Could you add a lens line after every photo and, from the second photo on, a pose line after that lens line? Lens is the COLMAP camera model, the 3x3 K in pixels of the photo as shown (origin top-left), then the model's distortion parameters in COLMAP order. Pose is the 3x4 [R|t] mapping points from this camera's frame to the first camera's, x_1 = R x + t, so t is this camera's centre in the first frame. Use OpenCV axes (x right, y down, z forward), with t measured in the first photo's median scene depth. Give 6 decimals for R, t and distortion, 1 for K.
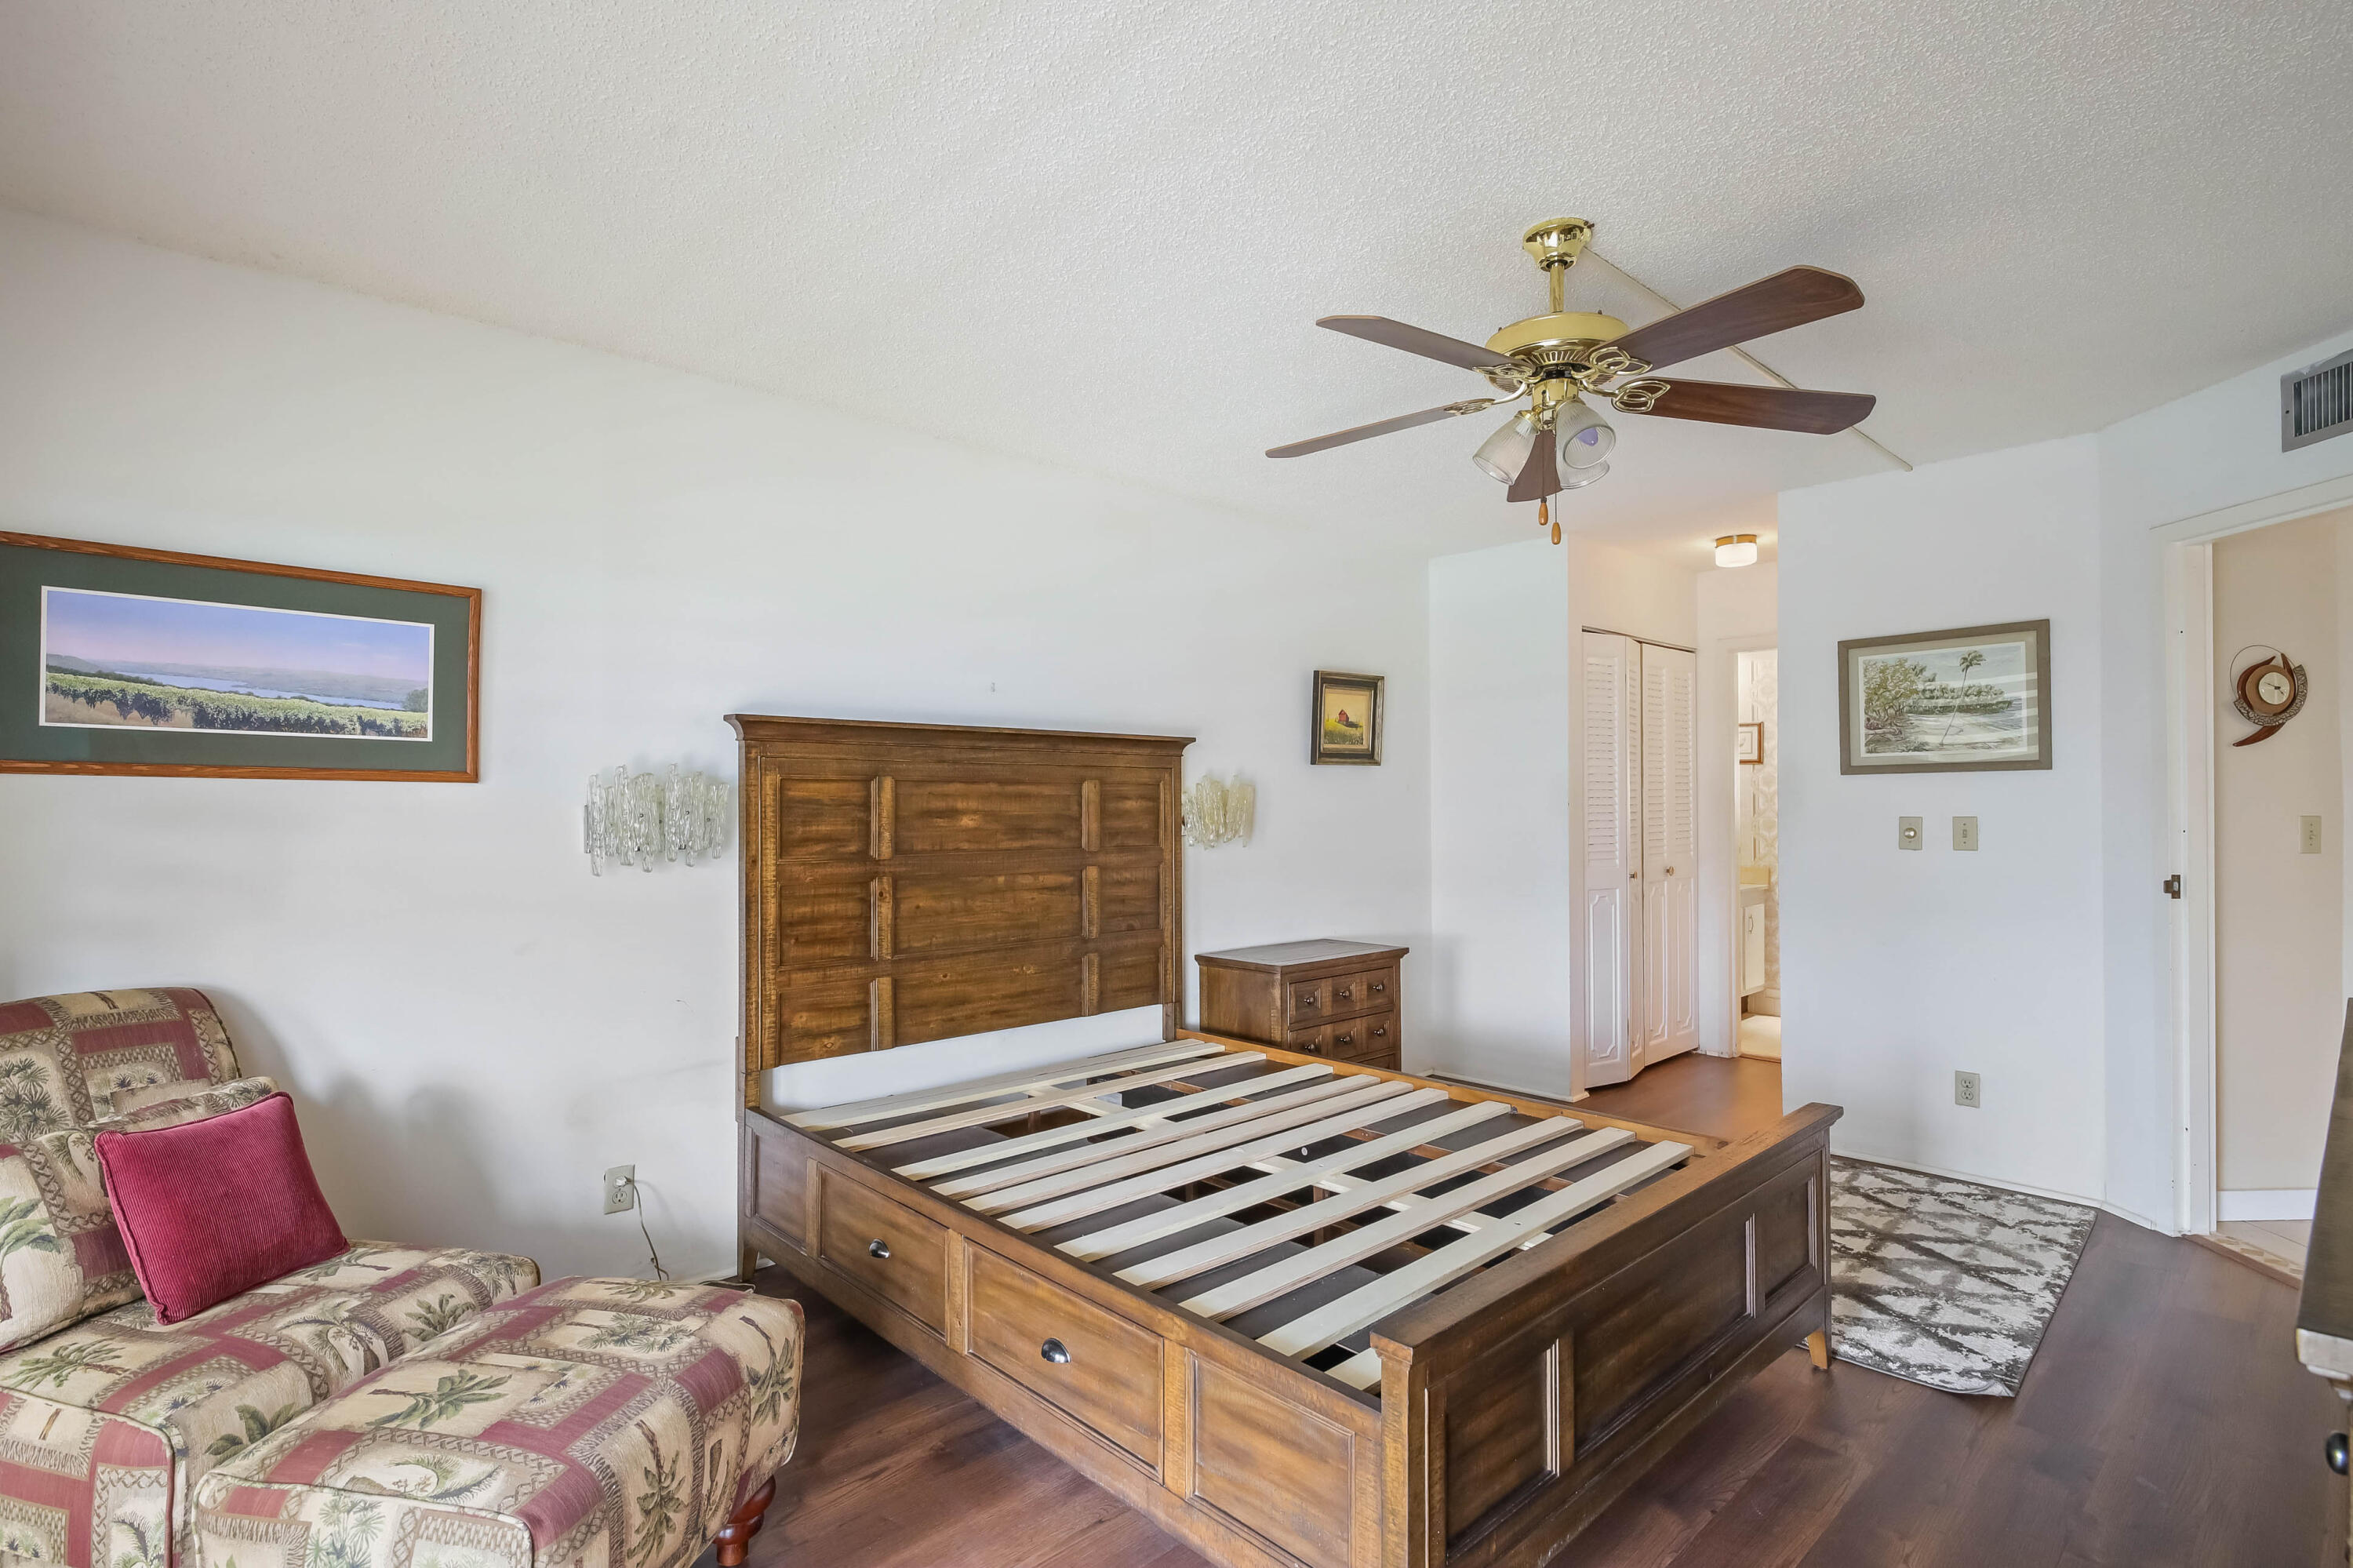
lens RADIAL K [[1149.3, 0, 1160.8], [0, 1149.3, 781.2], [0, 0, 1]] dist [0.000073, -0.000591]
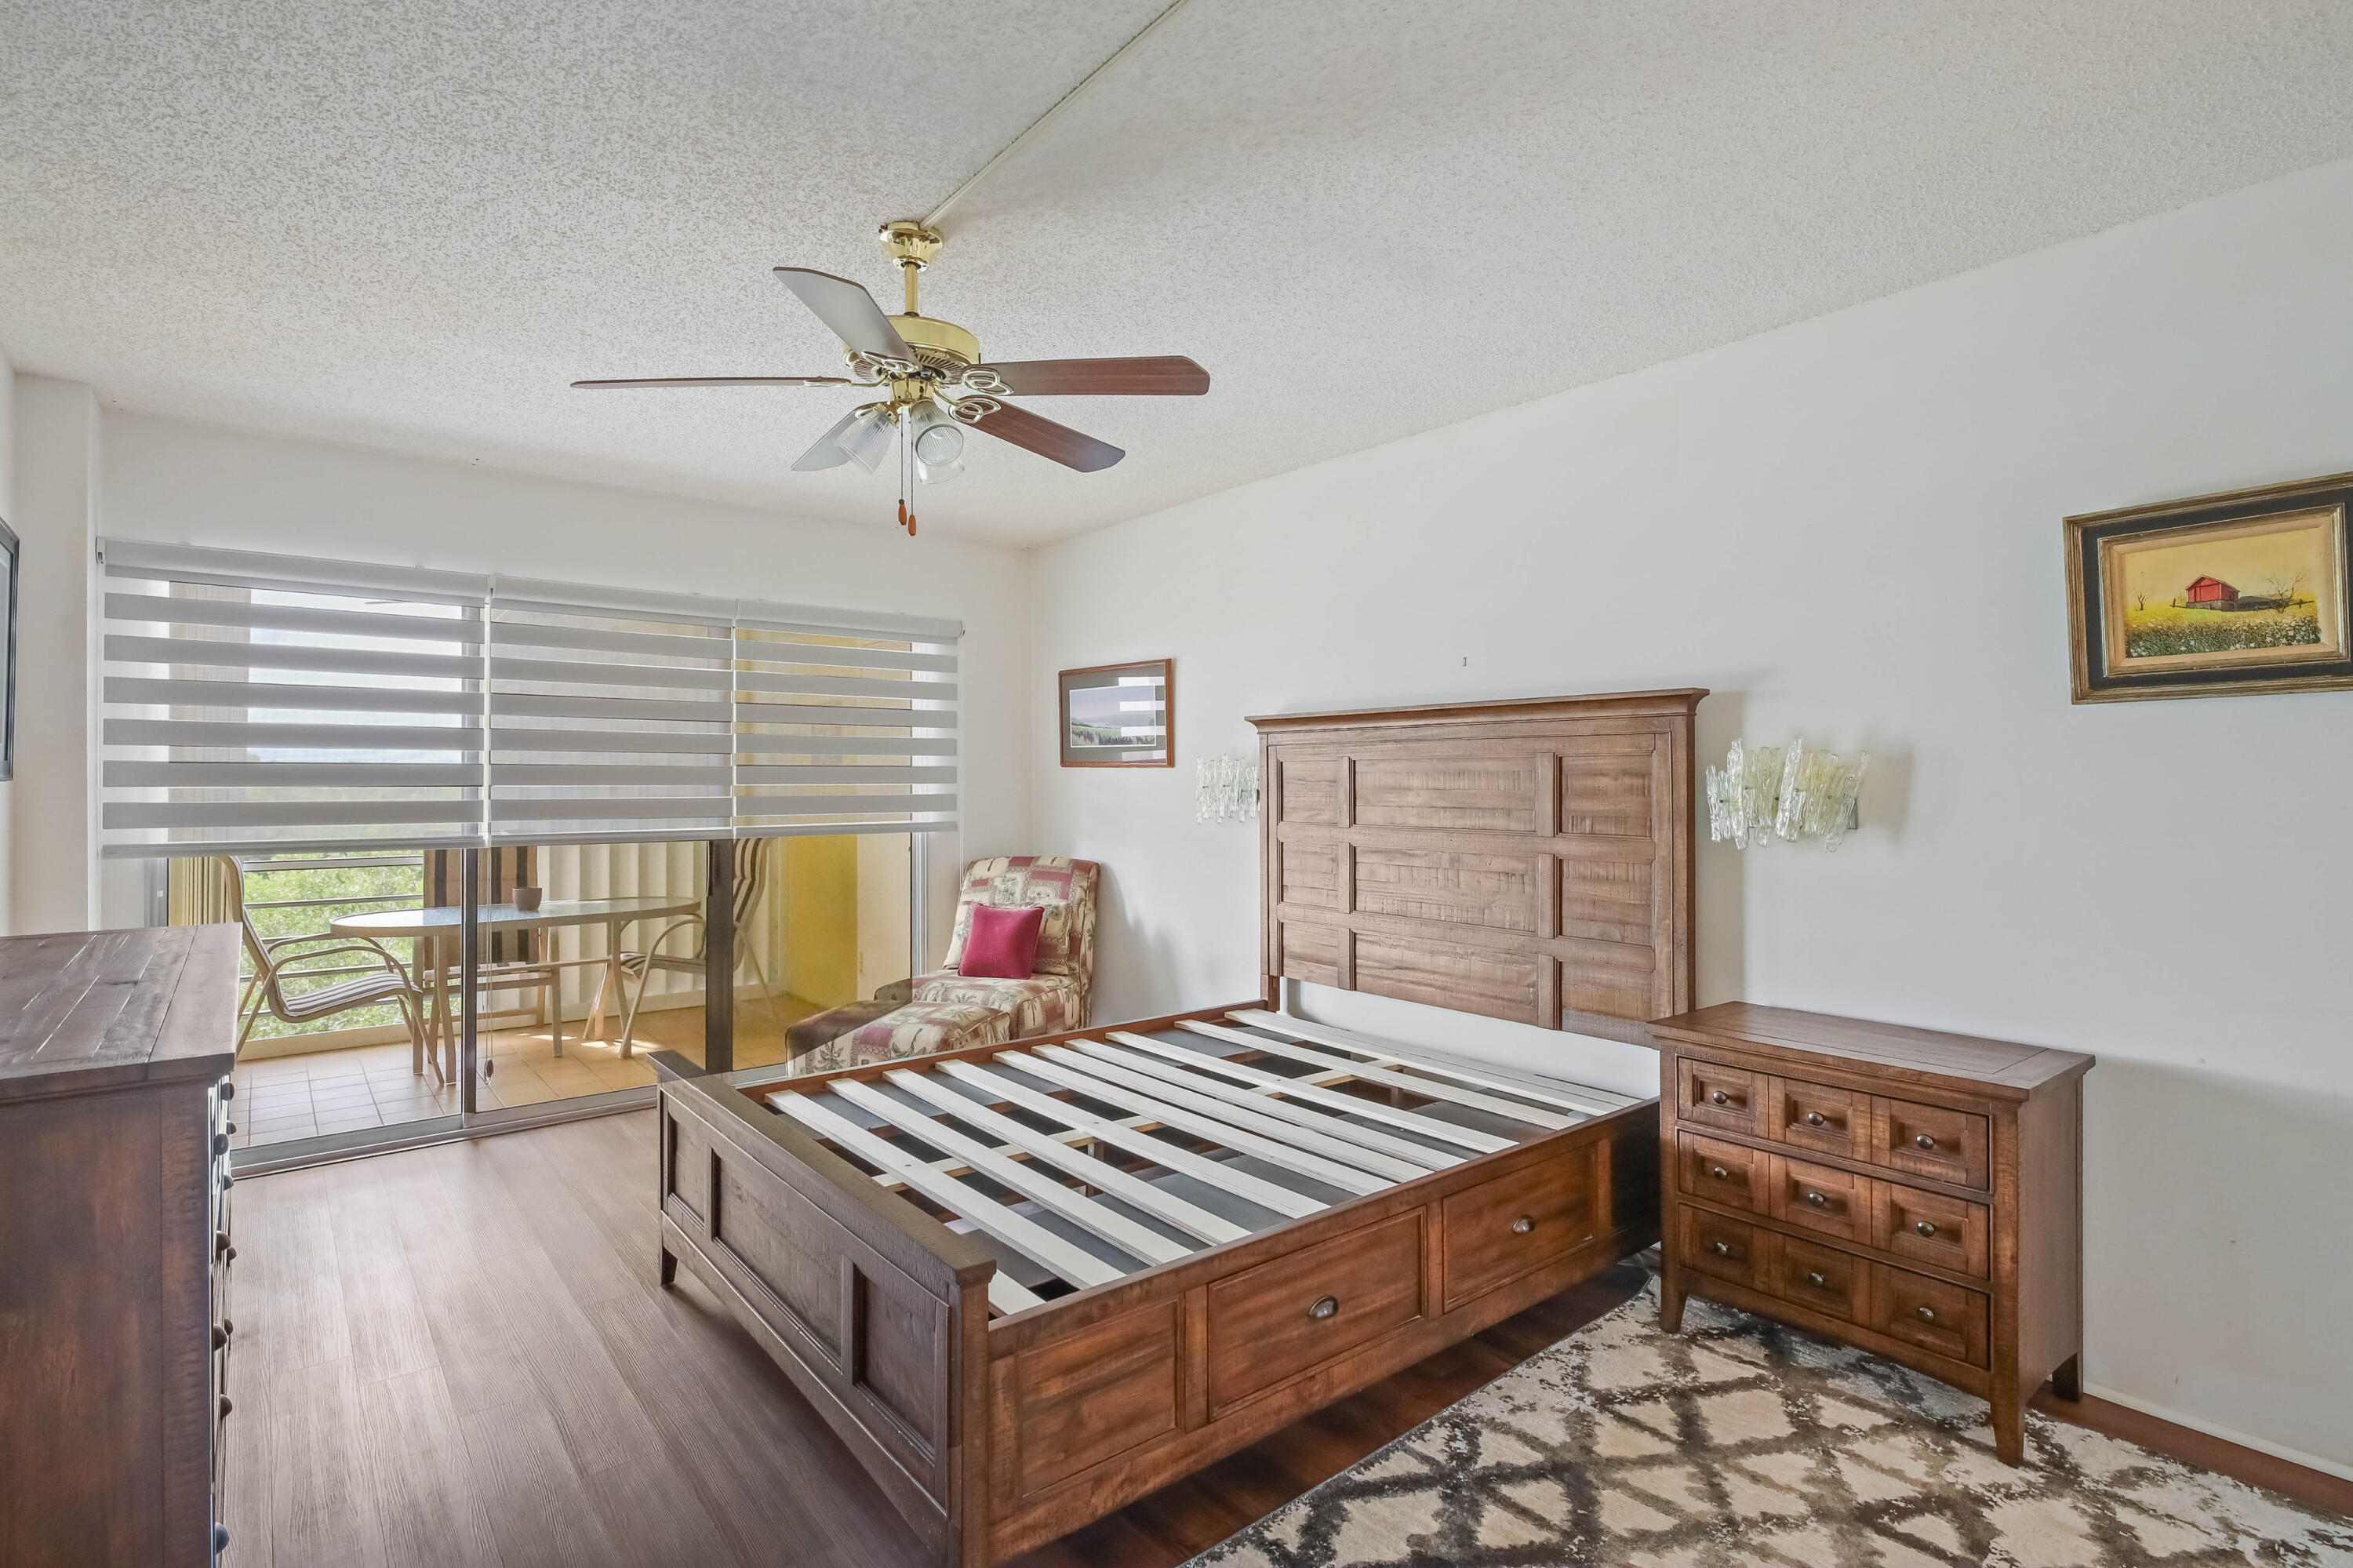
lens RADIAL K [[1134.3, 0, 1166.0], [0, 1134.3, 747.0], [0, 0, 1]] dist [0.022821, -0.015234]
pose [[-0.072651, -0.032416, -0.996830, 0.864901], [0.013246, 0.999352, -0.033463, 0.020580], [0.997269, -0.015636, -0.072175, 0.839004]]
